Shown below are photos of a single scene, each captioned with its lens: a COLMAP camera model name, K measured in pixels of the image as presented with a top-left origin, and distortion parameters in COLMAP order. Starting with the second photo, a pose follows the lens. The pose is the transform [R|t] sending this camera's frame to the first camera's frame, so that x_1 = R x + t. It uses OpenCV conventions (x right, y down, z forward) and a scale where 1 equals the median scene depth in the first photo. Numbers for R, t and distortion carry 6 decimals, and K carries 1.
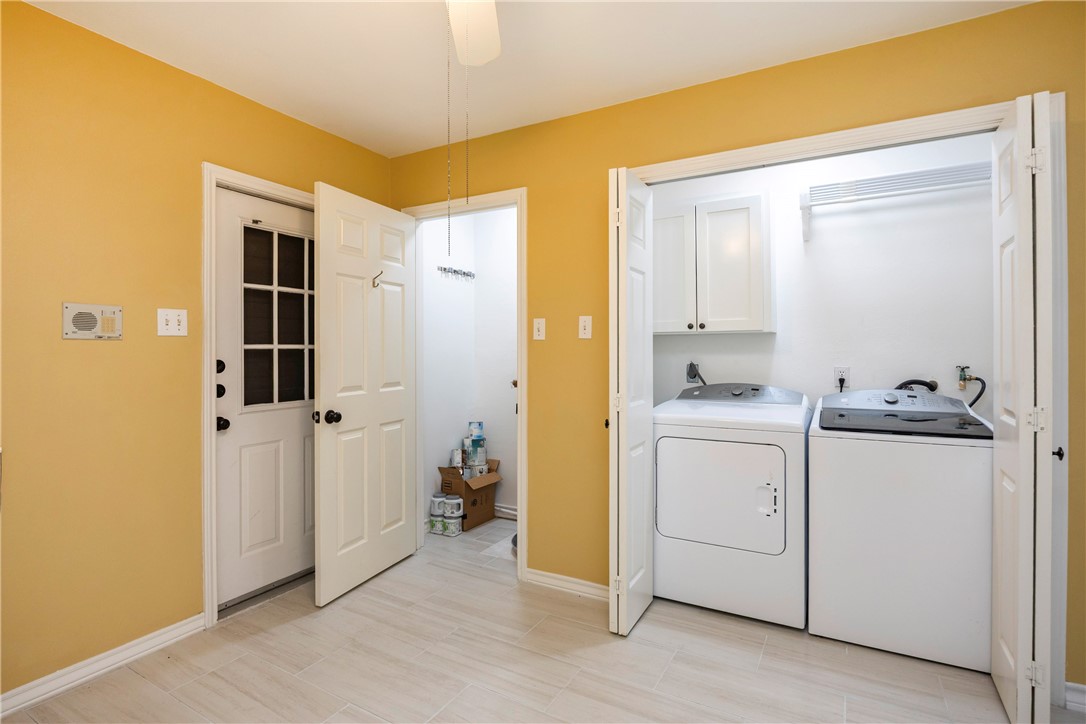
lens RADIAL K [[535.9, 0, 545.0], [0, 535.9, 351.1], [0, 0, 1]] dist [-0.006456, -0.003479]
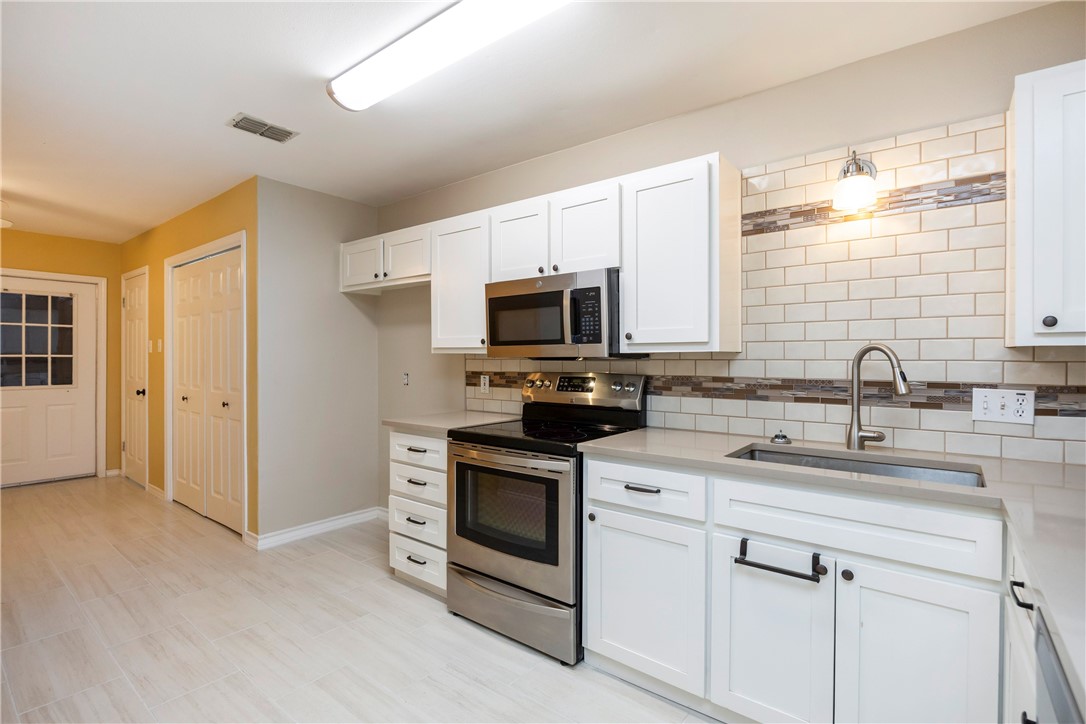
lens RADIAL K [[512.5, 0, 544.8], [0, 512.5, 356.8], [0, 0, 1]] dist [-0.010701, 0.001308]
pose [[0.987268, 0.007836, -0.158873, 1.646758], [-0.008647, 0.999953, -0.004415, -0.013228], [0.158831, 0.005733, 0.987289, -0.476336]]
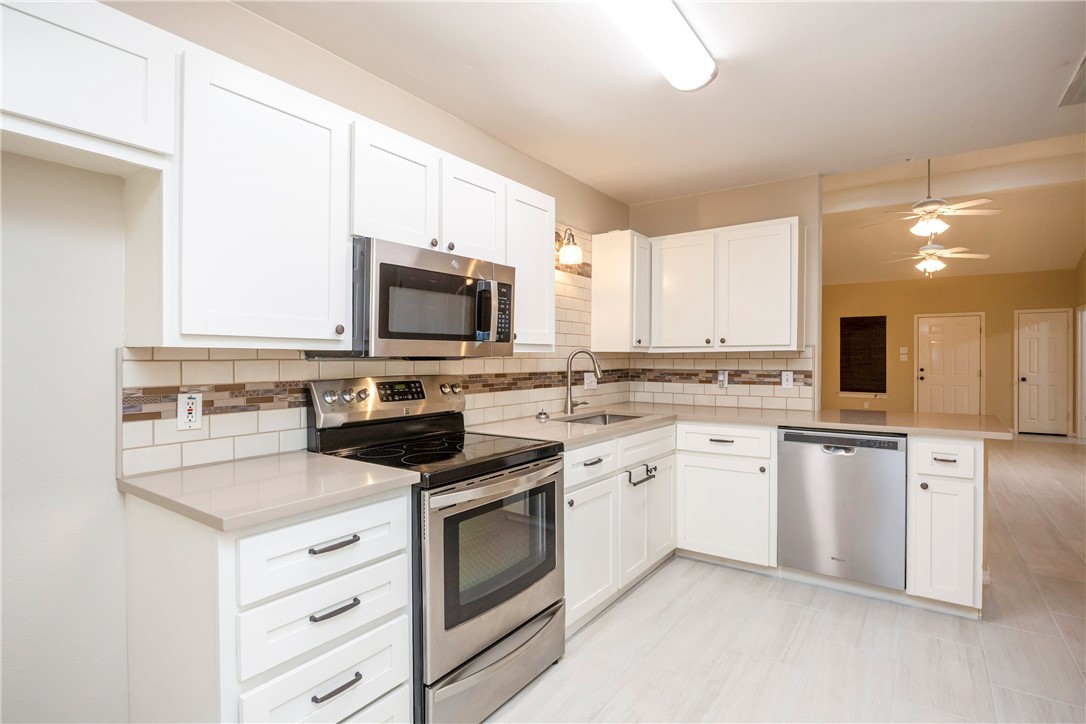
lens RADIAL K [[535.9, 0, 544.4], [0, 535.9, 362.4], [0, 0, 1]] dist [-0.006456, -0.003479]
pose [[0.113643, -0.001611, 0.993520, 0.707821], [0.003532, 0.999993, 0.001218, -0.008300], [-0.993515, 0.003371, 0.113648, 0.249447]]
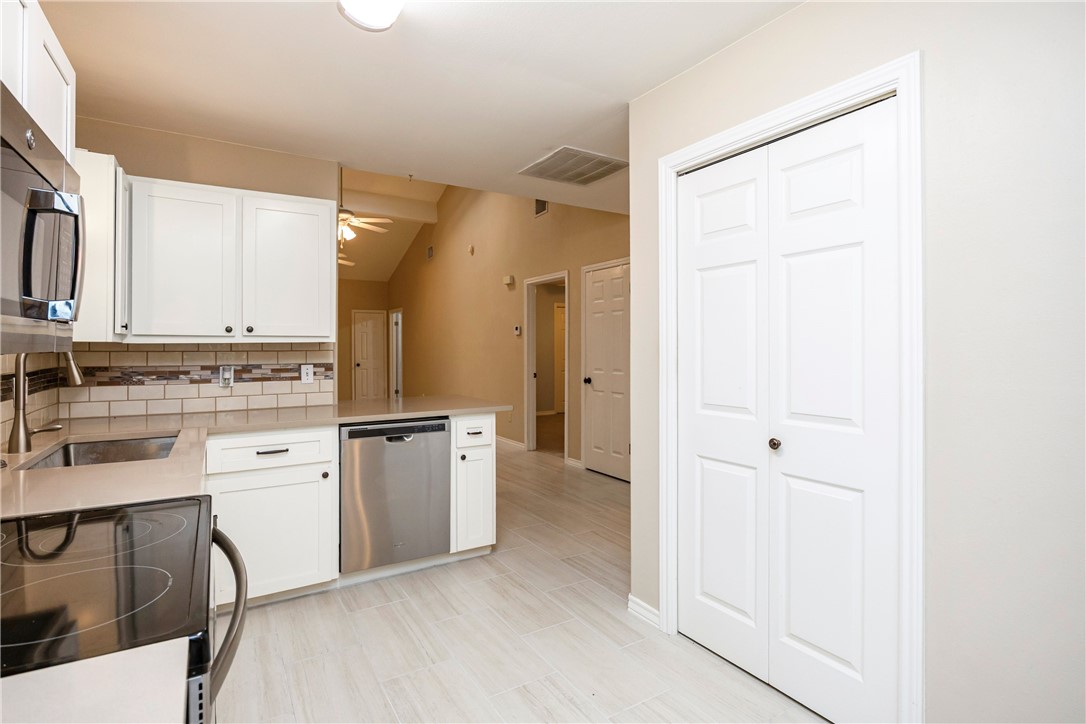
lens RADIAL K [[535.9, 0, 543.0], [0, 535.9, 347.1], [0, 0, 1]] dist [-0.006456, -0.003479]
pose [[-0.869889, 0.007769, 0.493187, 1.031714], [0.009058, 0.999959, 0.000224, -0.017700], [-0.493165, 0.004662, -0.869923, 0.606859]]
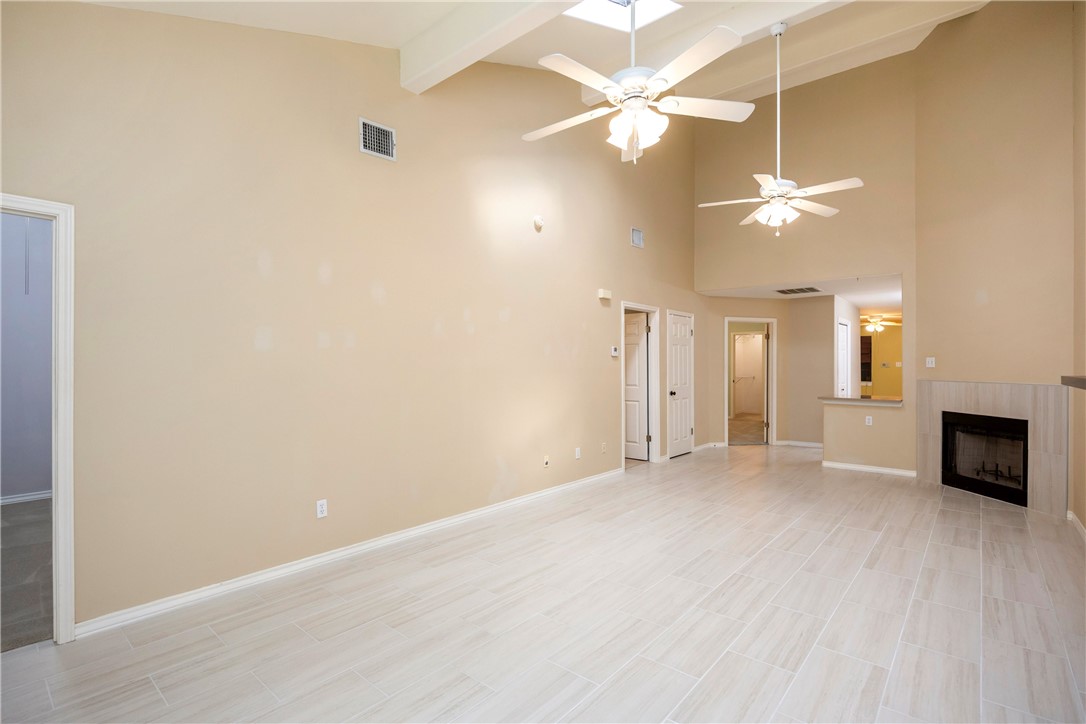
lens RADIAL K [[512.5, 0, 539.0], [0, 512.5, 363.3], [0, 0, 1]] dist [-0.010701, 0.001308]
pose [[-0.209983, 0.000907, -0.977705, 4.801757], [-0.005647, 0.999982, 0.002140, -0.049622], [0.977689, 0.005971, -0.209974, -1.442780]]
